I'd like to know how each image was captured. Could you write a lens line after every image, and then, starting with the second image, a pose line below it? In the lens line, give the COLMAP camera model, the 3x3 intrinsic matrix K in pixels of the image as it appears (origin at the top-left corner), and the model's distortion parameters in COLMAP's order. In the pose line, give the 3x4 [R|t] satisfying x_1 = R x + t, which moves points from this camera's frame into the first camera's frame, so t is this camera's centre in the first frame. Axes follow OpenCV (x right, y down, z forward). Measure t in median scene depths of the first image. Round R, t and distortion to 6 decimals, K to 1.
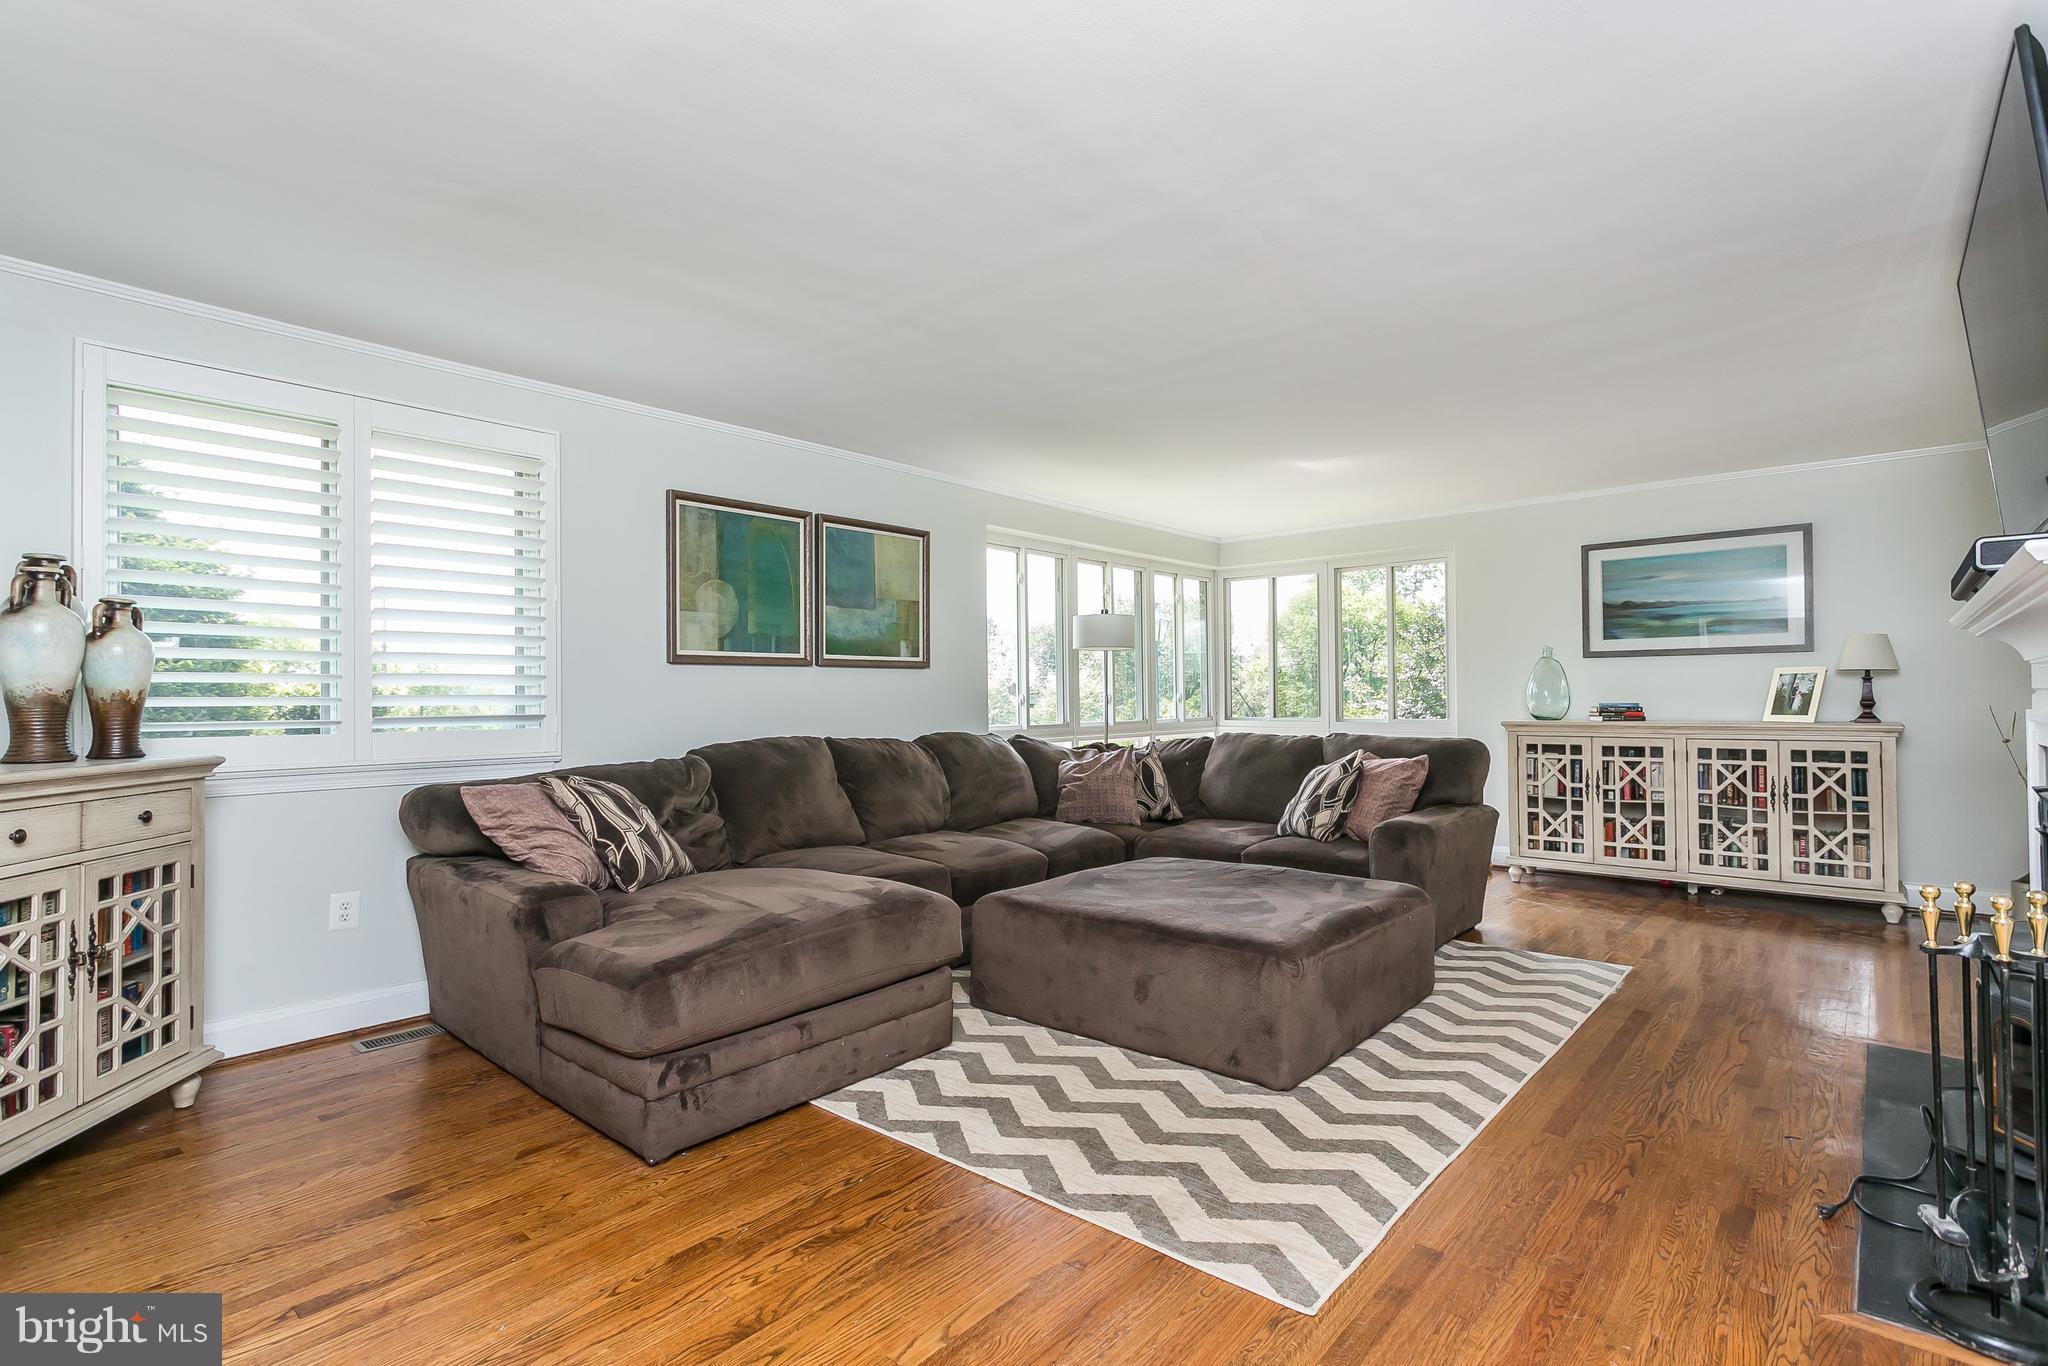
lens RADIAL K [[988.9, 0, 1027.4], [0, 988.9, 701.0], [0, 0, 1]] dist [0.006786, 0.001154]
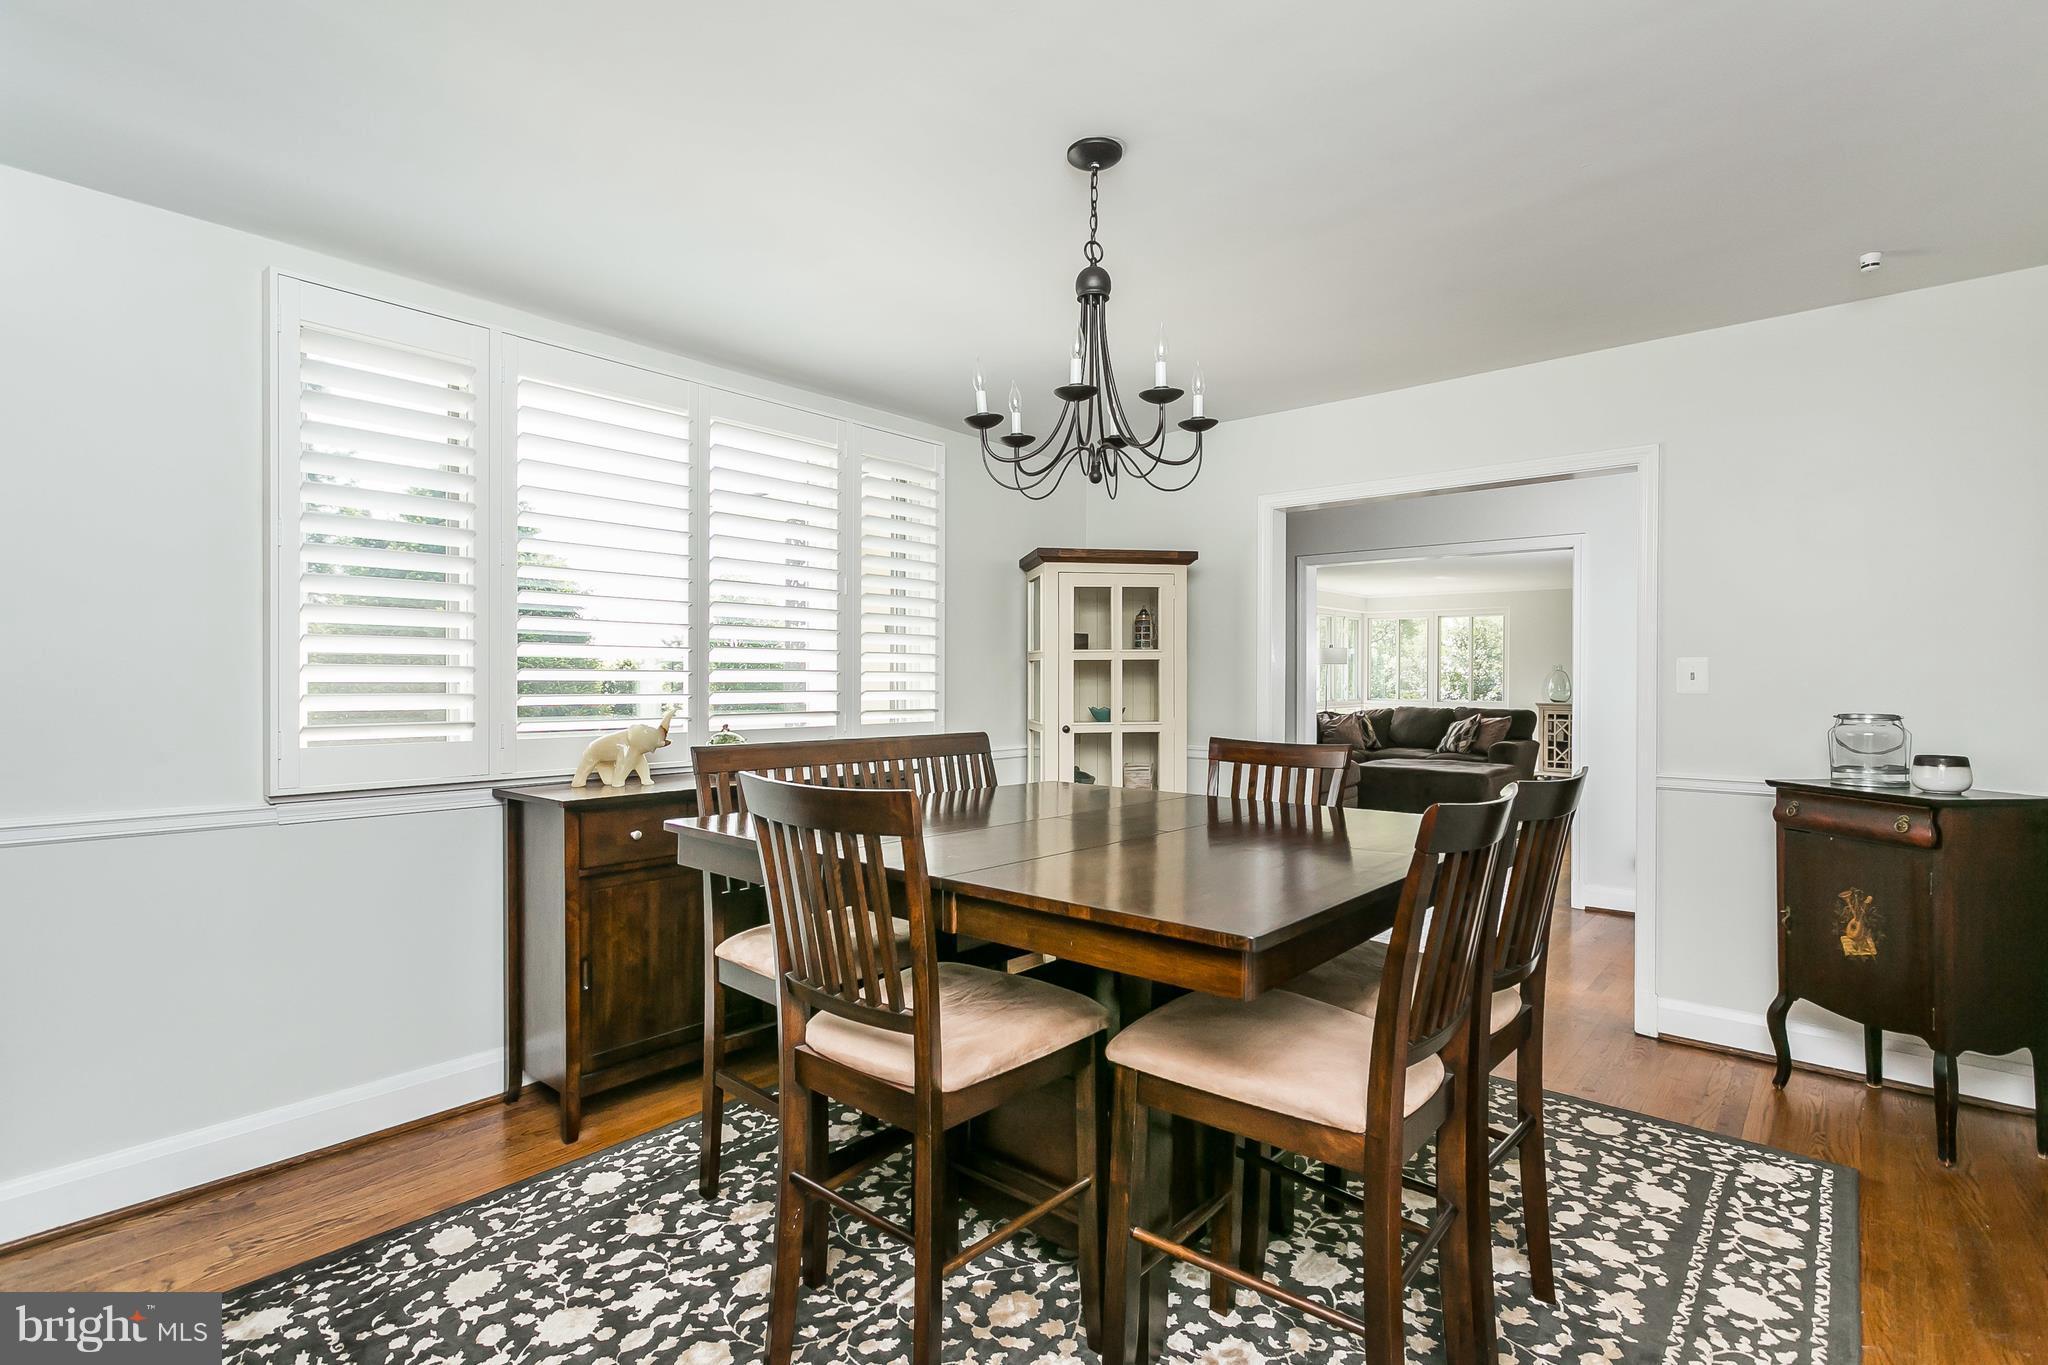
lens RADIAL K [[956.8, 0, 1024.0], [0, 956.8, 682.5], [0, 0, 1]] dist [-0.001489, -0.000097]
pose [[0.999893, 0.014620, -0.000297, -0.601438], [-0.014620, 0.999893, -0.000430, -0.004514], [0.000290, 0.000435, 1.000000, -1.008100]]
